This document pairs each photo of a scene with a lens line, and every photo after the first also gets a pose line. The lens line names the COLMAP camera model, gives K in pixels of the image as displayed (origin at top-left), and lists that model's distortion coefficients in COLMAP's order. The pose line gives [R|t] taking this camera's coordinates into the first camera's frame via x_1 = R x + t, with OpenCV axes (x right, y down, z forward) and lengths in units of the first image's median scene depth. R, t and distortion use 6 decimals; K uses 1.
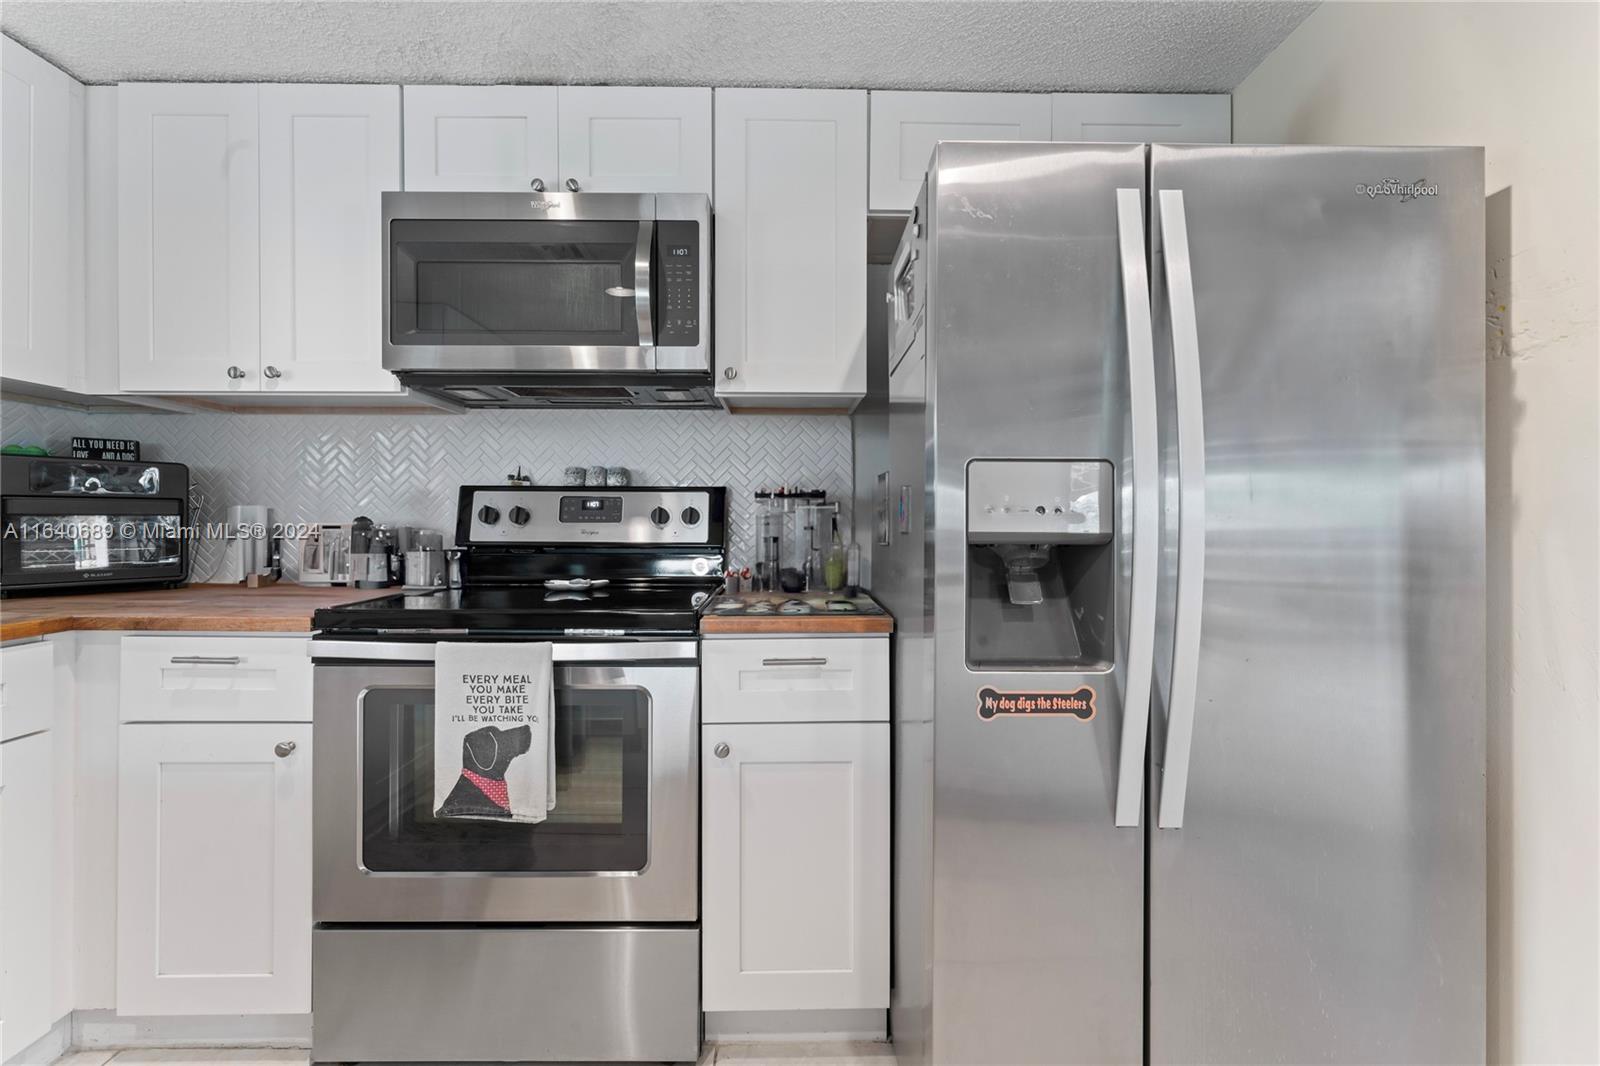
lens RADIAL K [[643.0, 0, 798.8], [0, 643.0, 524.8], [0, 0, 1]] dist [-0.003058, 0.001060]
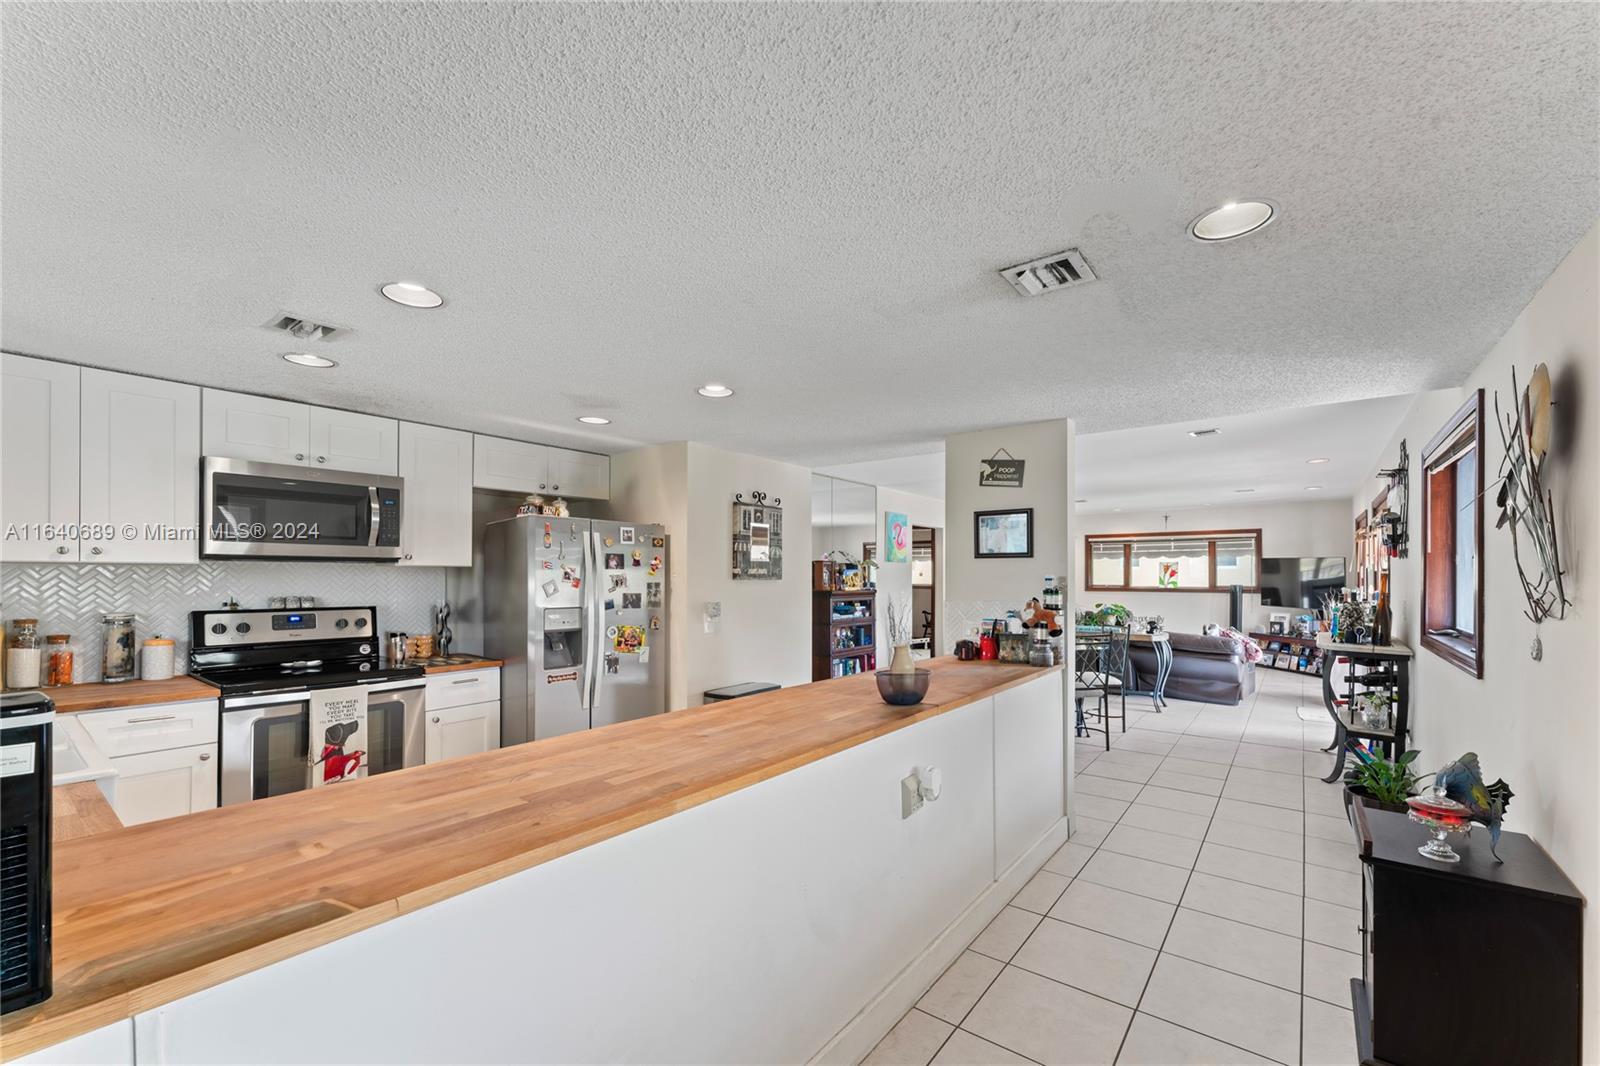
lens RADIAL K [[643.0, 0, 809.9], [0, 643.0, 575.1], [0, 0, 1]] dist [-0.003058, 0.001060]
pose [[0.611236, 0.002438, 0.791444, -1.206126], [-0.000145, 0.999996, -0.002968, -0.207868], [-0.791448, 0.001699, 0.611234, -1.684819]]
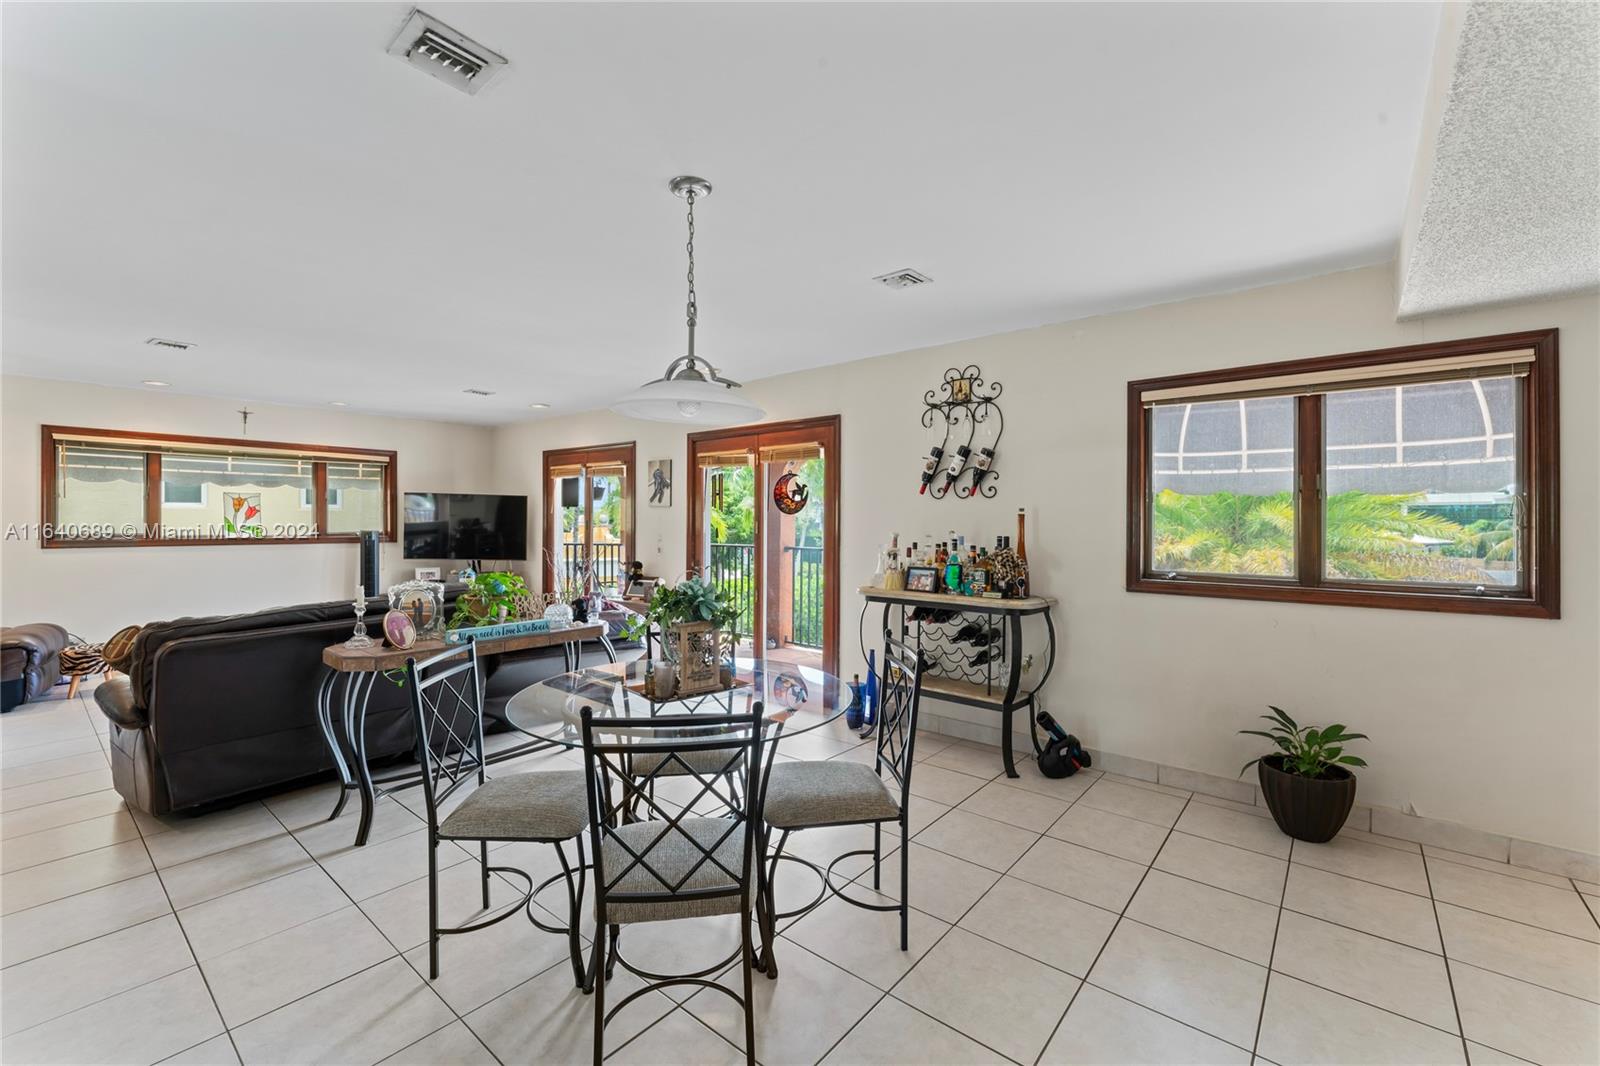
lens RADIAL K [[674.4, 0, 801.9], [0, 674.4, 529.3], [0, 0, 1]] dist [-0.005032, -0.000250]
pose [[-0.759329, -0.007265, 0.650667, 1.841376], [-0.003615, 0.999969, 0.006946, -0.174641], [-0.650697, 0.002922, -0.759332, 0.889333]]
